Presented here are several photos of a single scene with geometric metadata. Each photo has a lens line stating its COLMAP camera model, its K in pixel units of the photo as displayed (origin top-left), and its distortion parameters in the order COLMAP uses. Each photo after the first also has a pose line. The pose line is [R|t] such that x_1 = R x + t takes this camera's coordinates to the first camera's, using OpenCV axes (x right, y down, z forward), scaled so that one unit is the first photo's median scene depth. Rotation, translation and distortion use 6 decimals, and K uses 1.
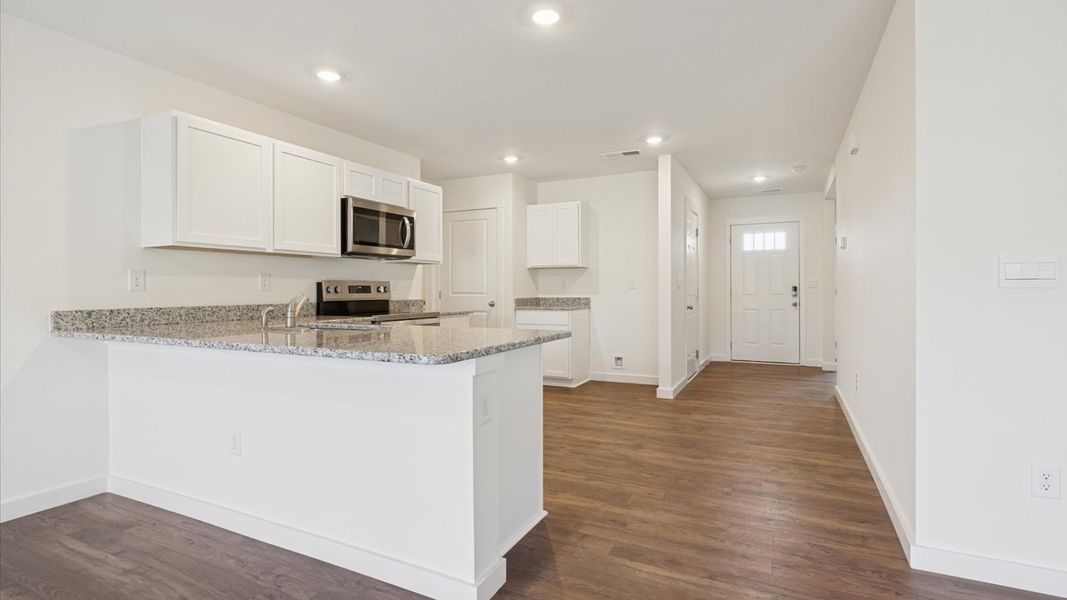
lens RADIAL K [[514.0, 0, 535.4], [0, 514.0, 285.0], [0, 0, 1]] dist [0.000090, -0.000102]
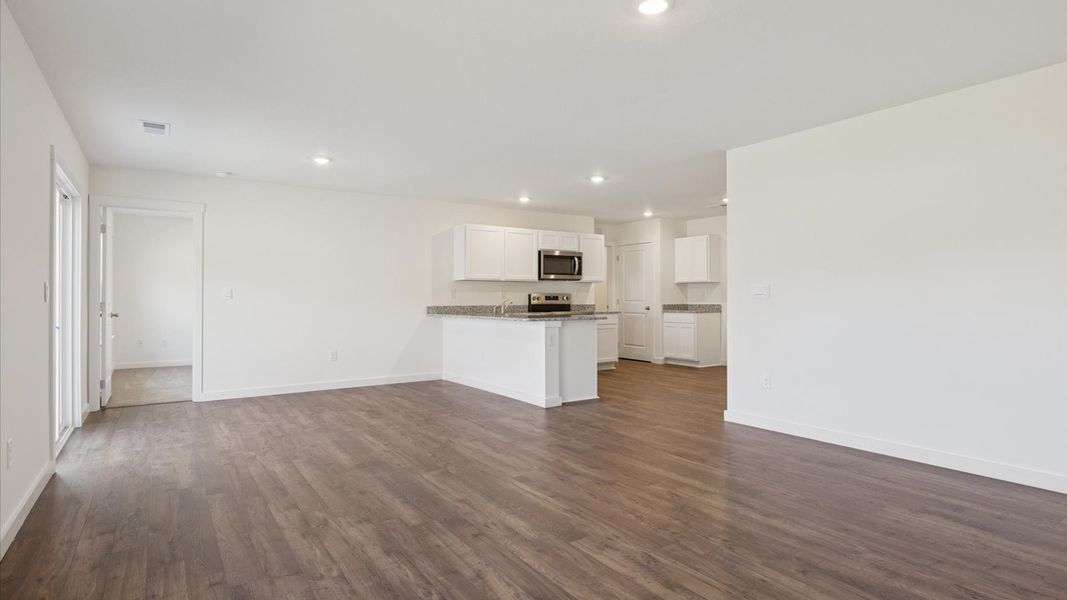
lens RADIAL K [[514.0, 0, 535.4], [0, 514.0, 285.0], [0, 0, 1]] dist [0.000090, -0.000102]
pose [[0.865765, -0.012356, -0.500298, 0.524305], [0.003536, 0.999821, -0.018573, -0.004401], [0.500438, 0.014311, 0.865654, -0.610269]]
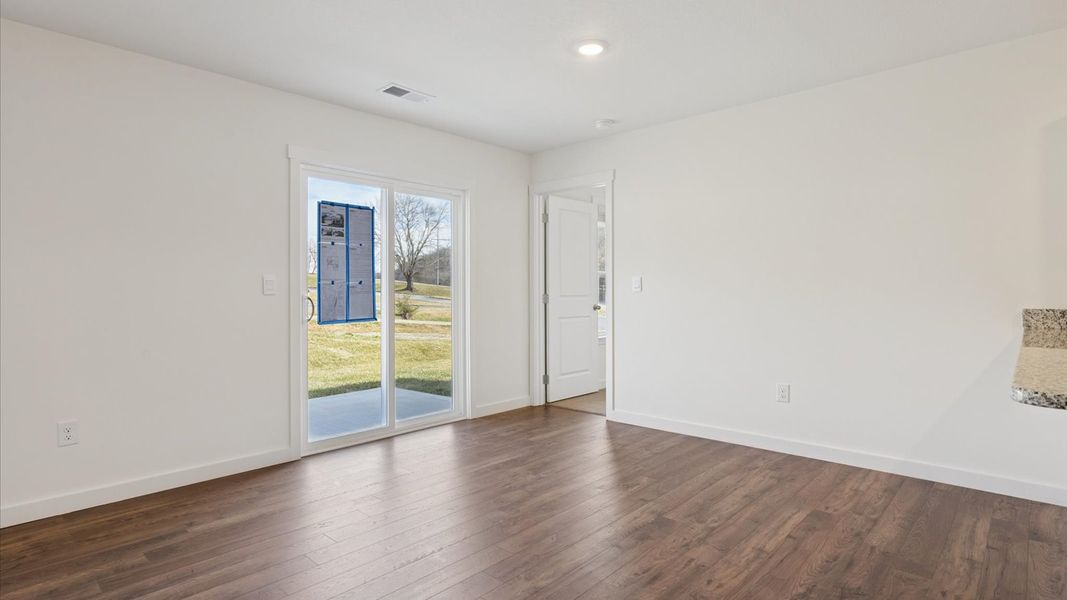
lens RADIAL K [[537.6, 0, 533.5], [0, 537.6, 300.0], [0, 0, 1]] dist [-0.001913, -0.000465]
pose [[-0.289934, 0.017045, -0.956895, 0.228669], [0.013130, 0.999818, 0.013831, 0.003059], [0.956957, -0.008554, -0.290105, 0.223997]]
